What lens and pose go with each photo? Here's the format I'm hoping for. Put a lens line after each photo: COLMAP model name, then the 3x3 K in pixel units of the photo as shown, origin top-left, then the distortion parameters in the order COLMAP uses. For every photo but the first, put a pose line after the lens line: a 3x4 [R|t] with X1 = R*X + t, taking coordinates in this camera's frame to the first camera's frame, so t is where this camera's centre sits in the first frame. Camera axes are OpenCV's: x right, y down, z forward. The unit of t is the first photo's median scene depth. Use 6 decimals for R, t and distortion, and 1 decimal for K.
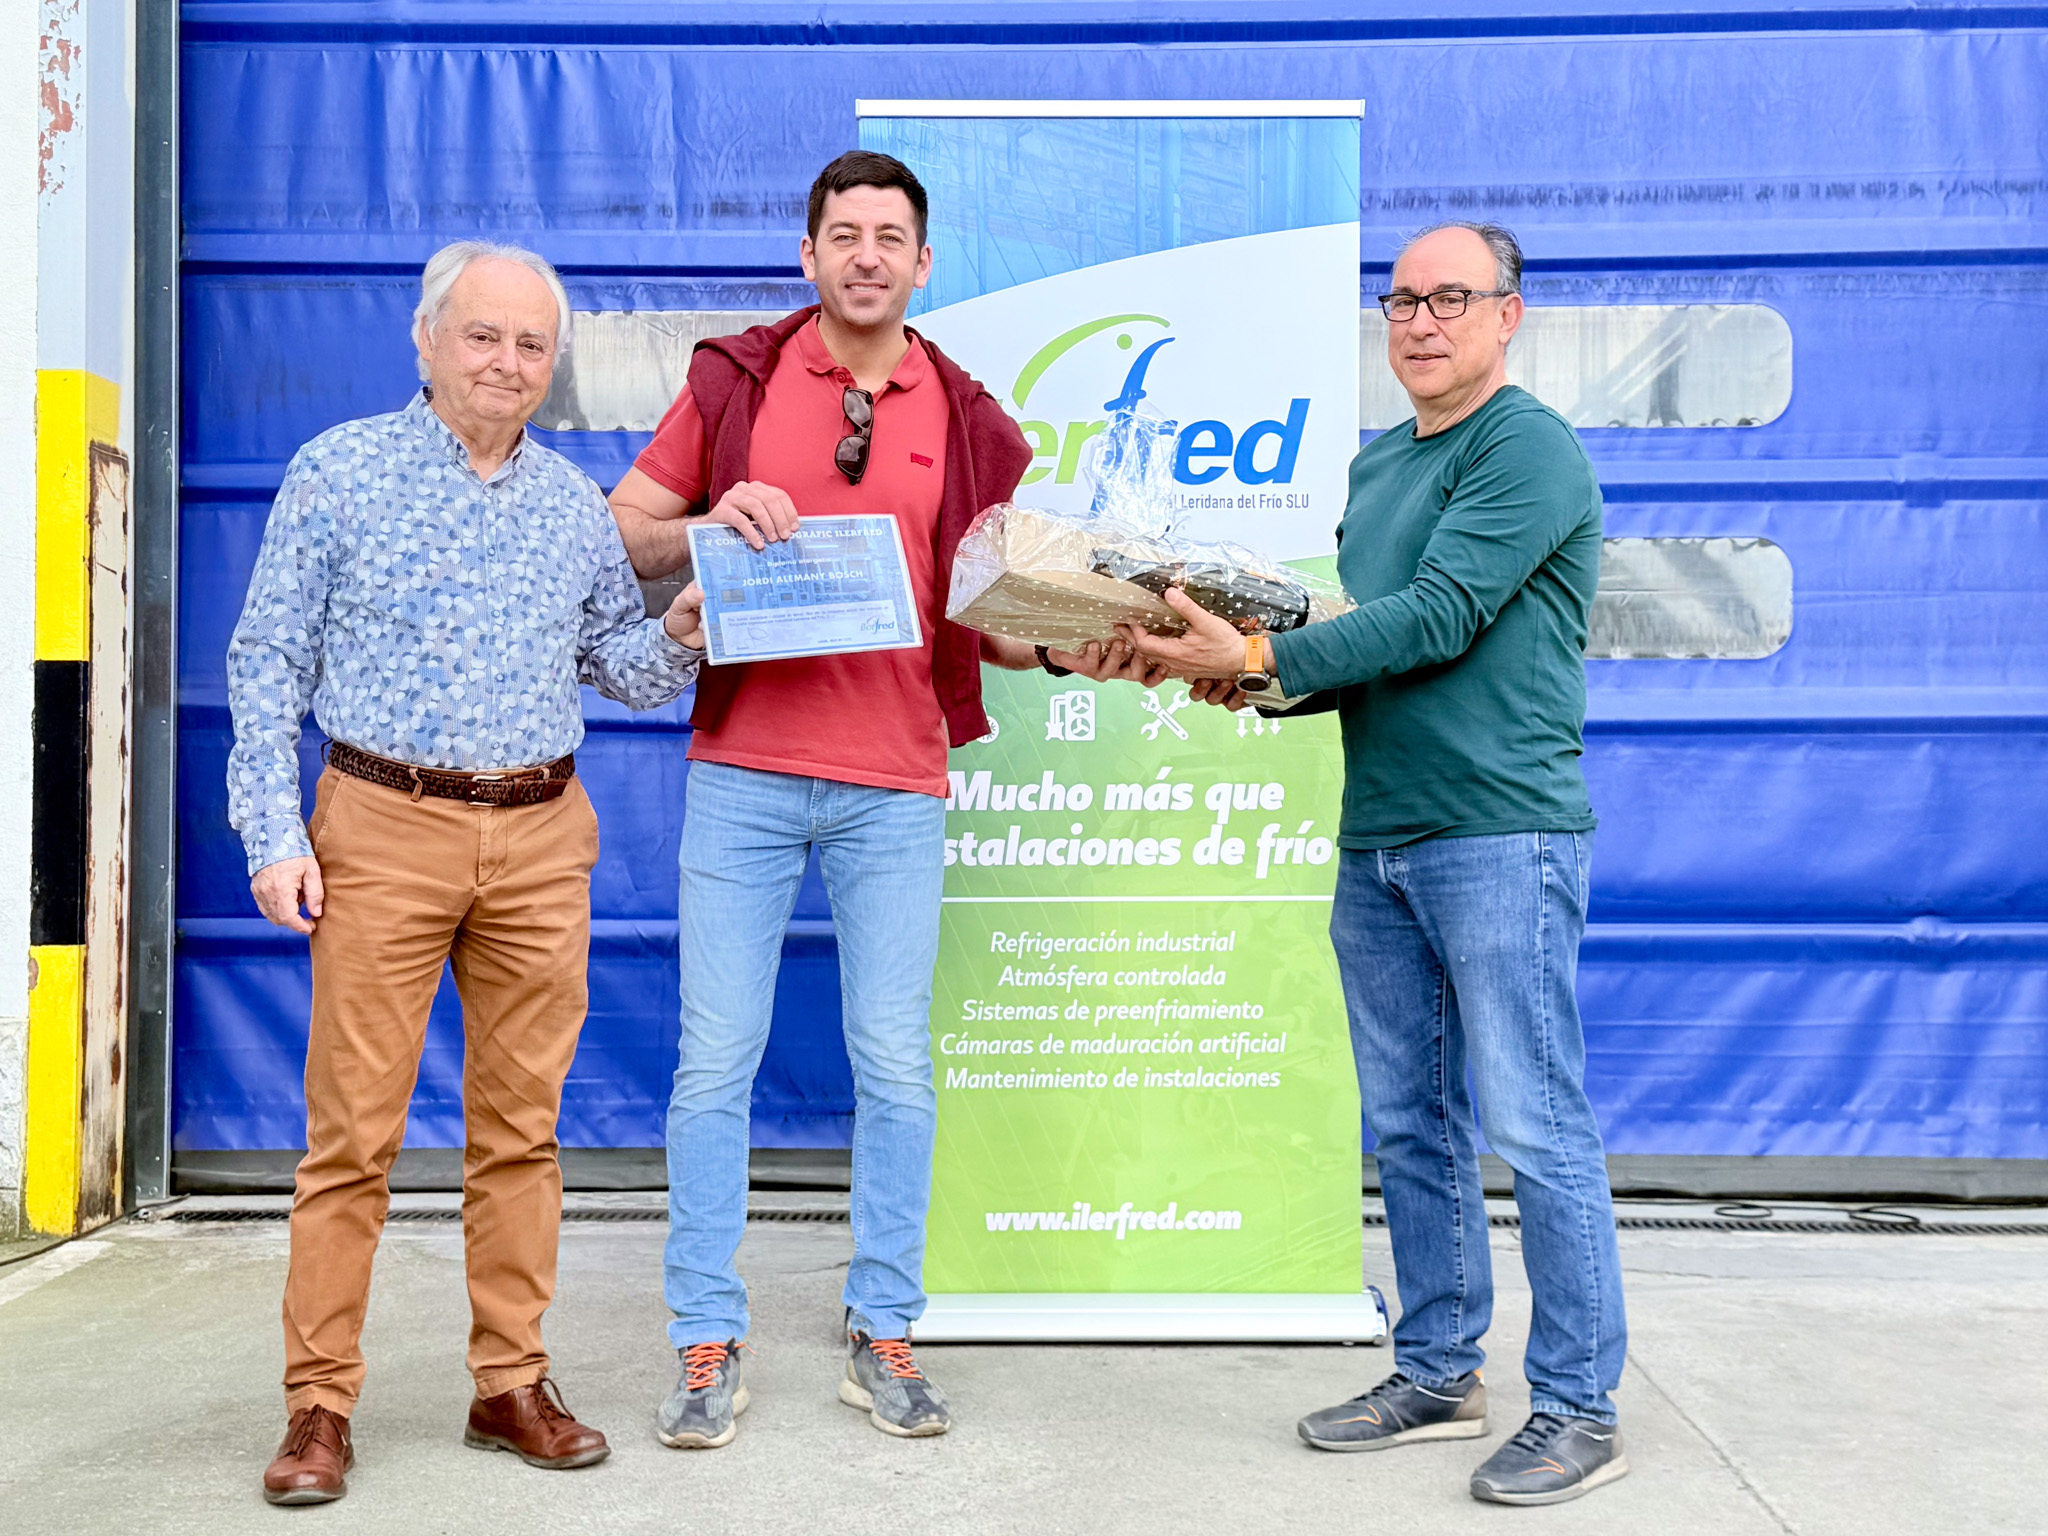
lens RADIAL K [[2886.4, 0, 1027.2], [0, 2886.4, 734.8], [0, 0, 1]] dist [0.199324, -0.450925]
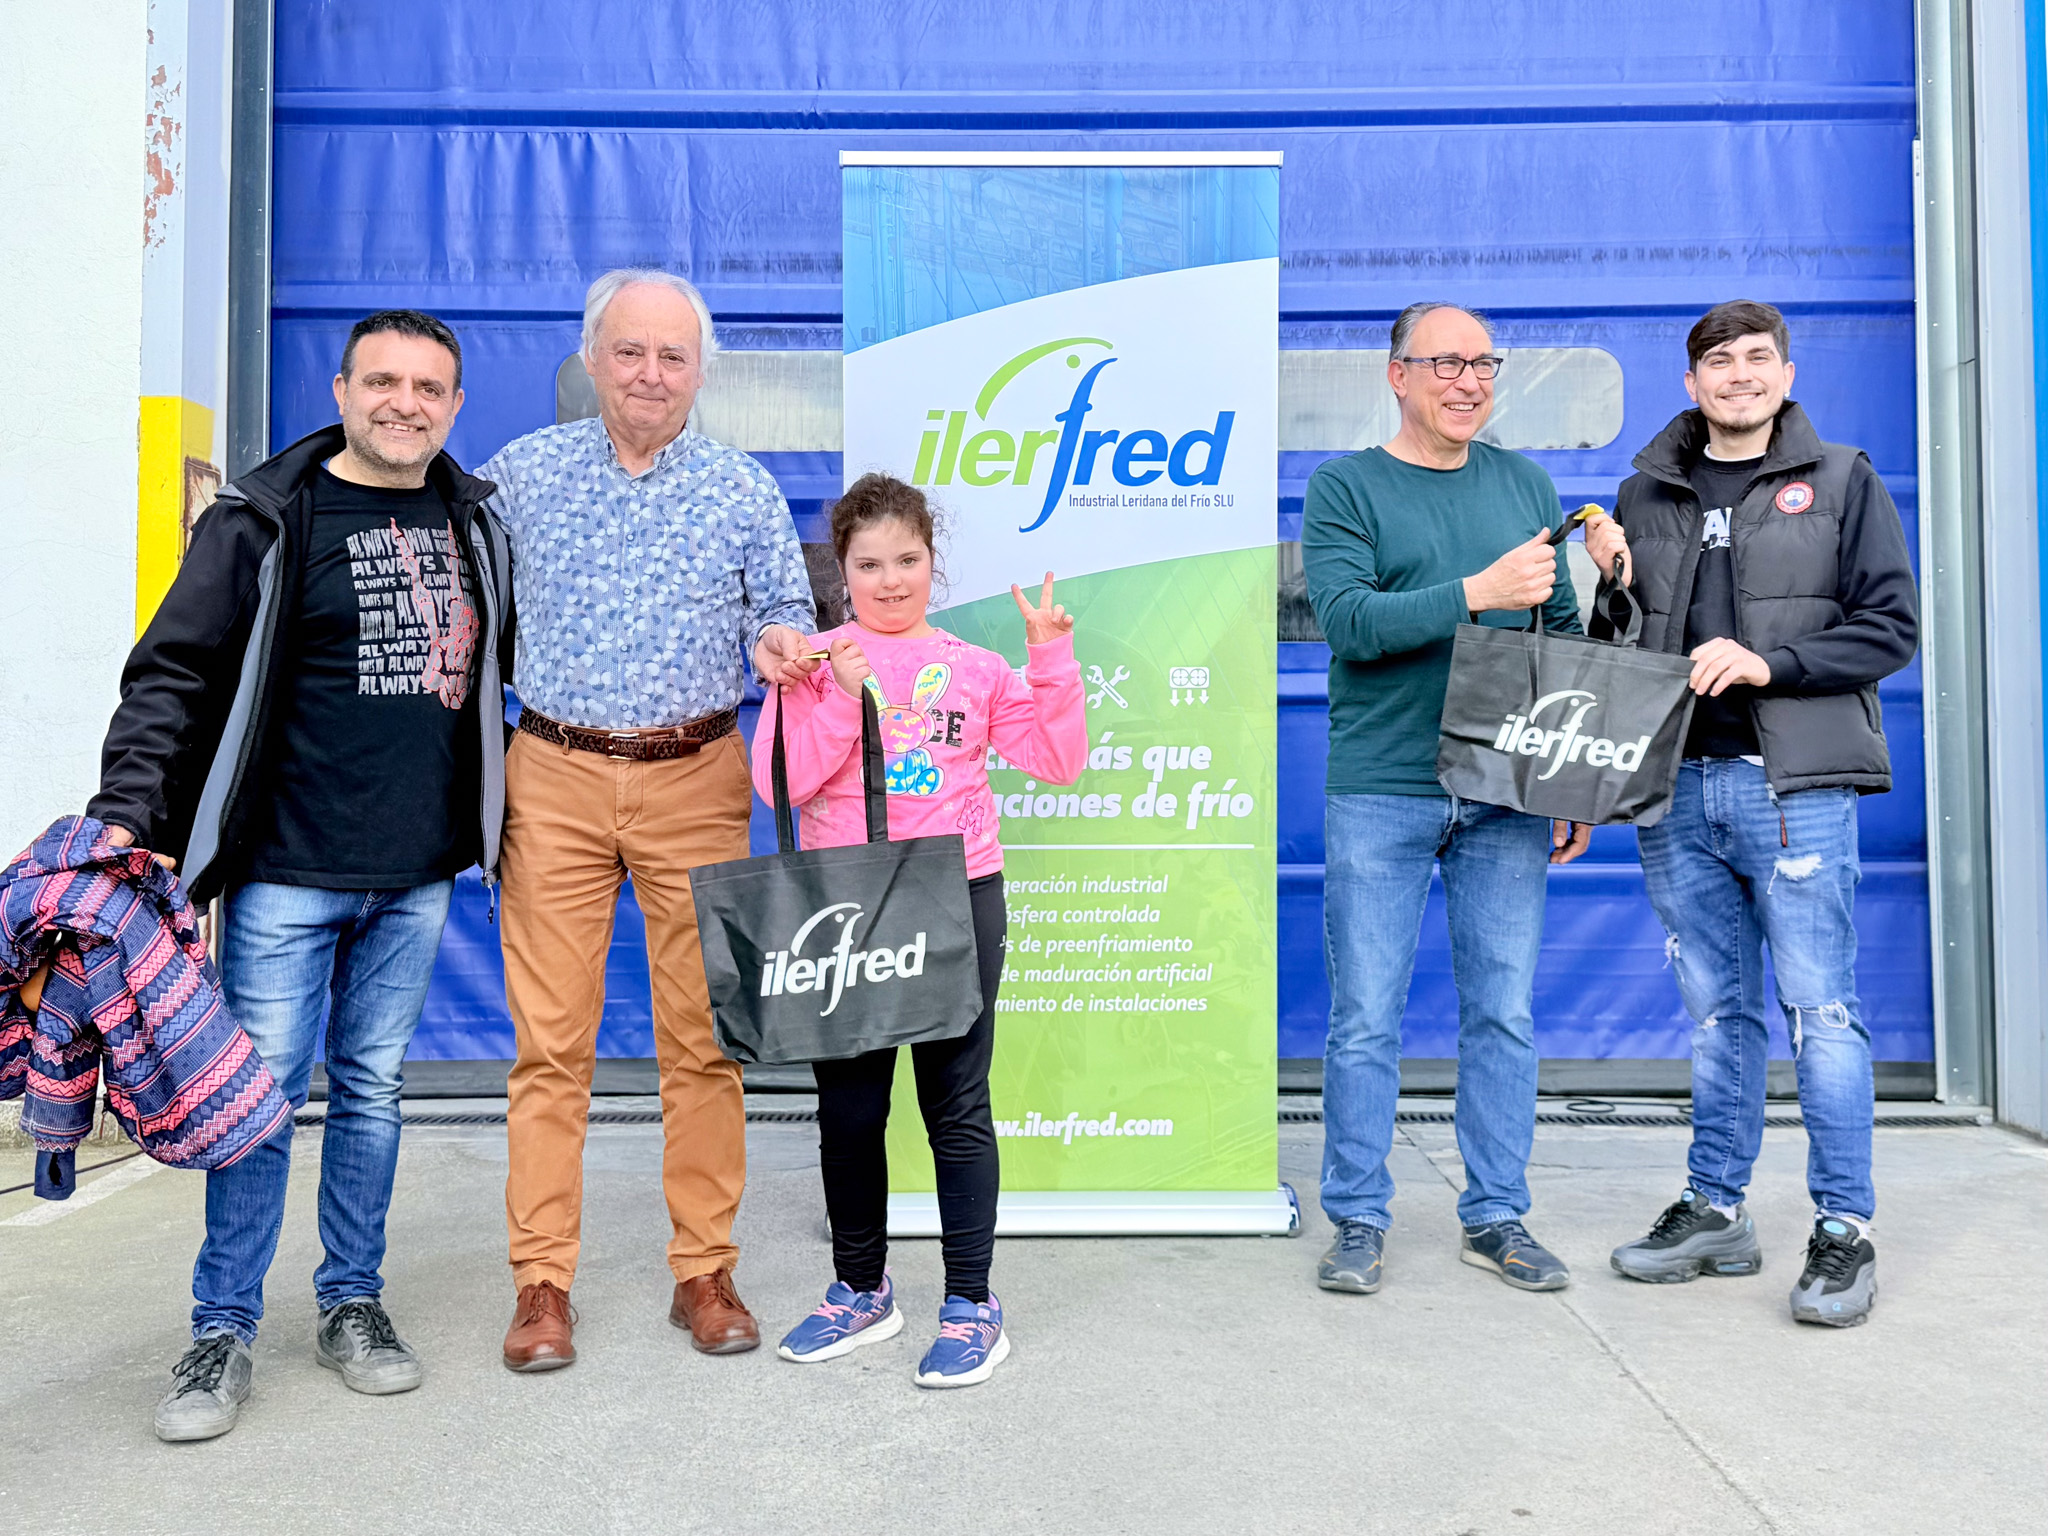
lens RADIAL K [[2161.0, 0, 1051.8], [0, 2161.0, 668.8], [0, 0, 1]] dist [0.164904, -0.331800]
pose [[0.999683, -0.001468, 0.025121, 0.003943], [0.002018, 0.999759, -0.021869, 0.004050], [-0.025083, 0.021913, 0.999445, 0.110391]]
